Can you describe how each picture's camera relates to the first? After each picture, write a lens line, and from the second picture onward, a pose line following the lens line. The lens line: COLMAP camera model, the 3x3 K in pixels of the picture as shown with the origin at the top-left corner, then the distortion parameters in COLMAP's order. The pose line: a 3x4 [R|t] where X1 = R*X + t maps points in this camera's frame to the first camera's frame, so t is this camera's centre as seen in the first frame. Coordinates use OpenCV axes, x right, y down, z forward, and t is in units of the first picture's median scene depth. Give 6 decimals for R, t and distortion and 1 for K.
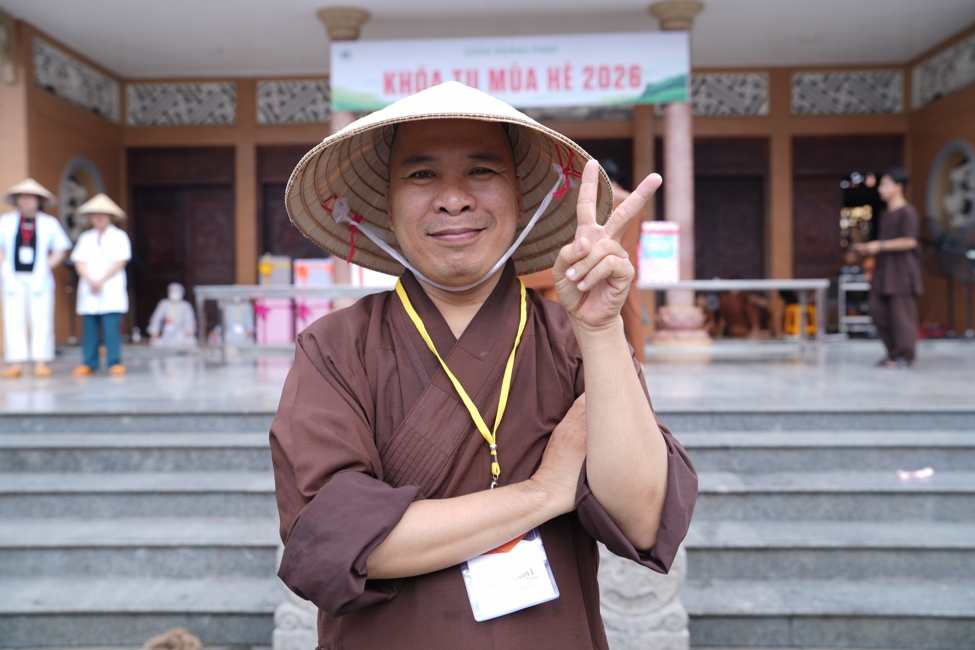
lens RADIAL K [[982.3, 0, 487.5], [0, 982.3, 325.0], [0, 0, 1]] dist [-0.015338, -0.009223]
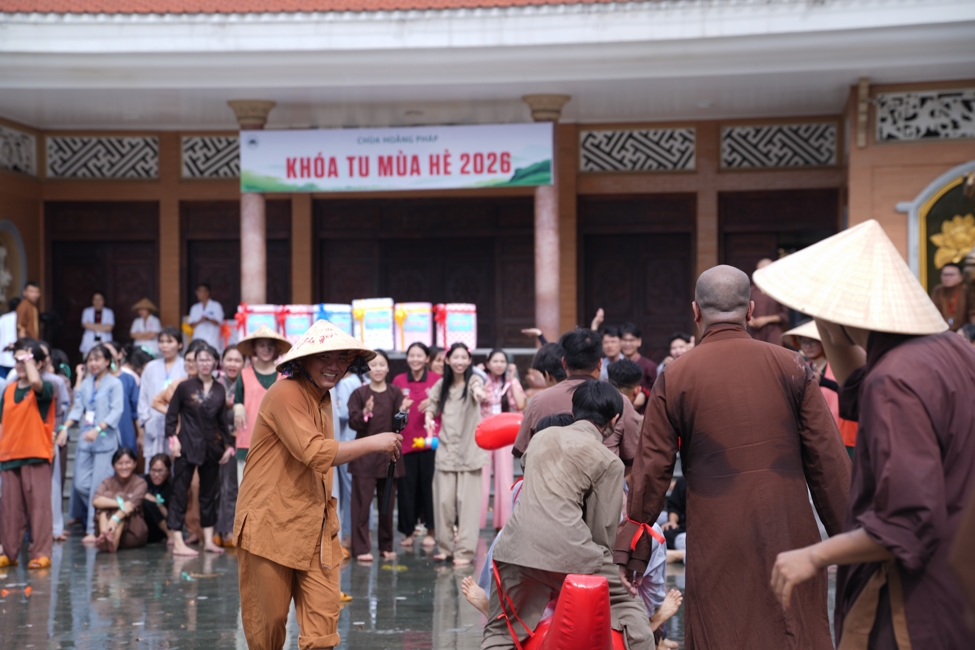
lens RADIAL K [[2102.2, 0, 487.5], [0, 2102.2, 325.0], [0, 0, 1]] dist [0.666703, 0.282755]
pose [[0.993472, 0.001655, -0.114060, 0.323999], [-0.005798, 0.999335, -0.035998, 0.016567], [0.113925, 0.036424, 0.992821, -1.117986]]
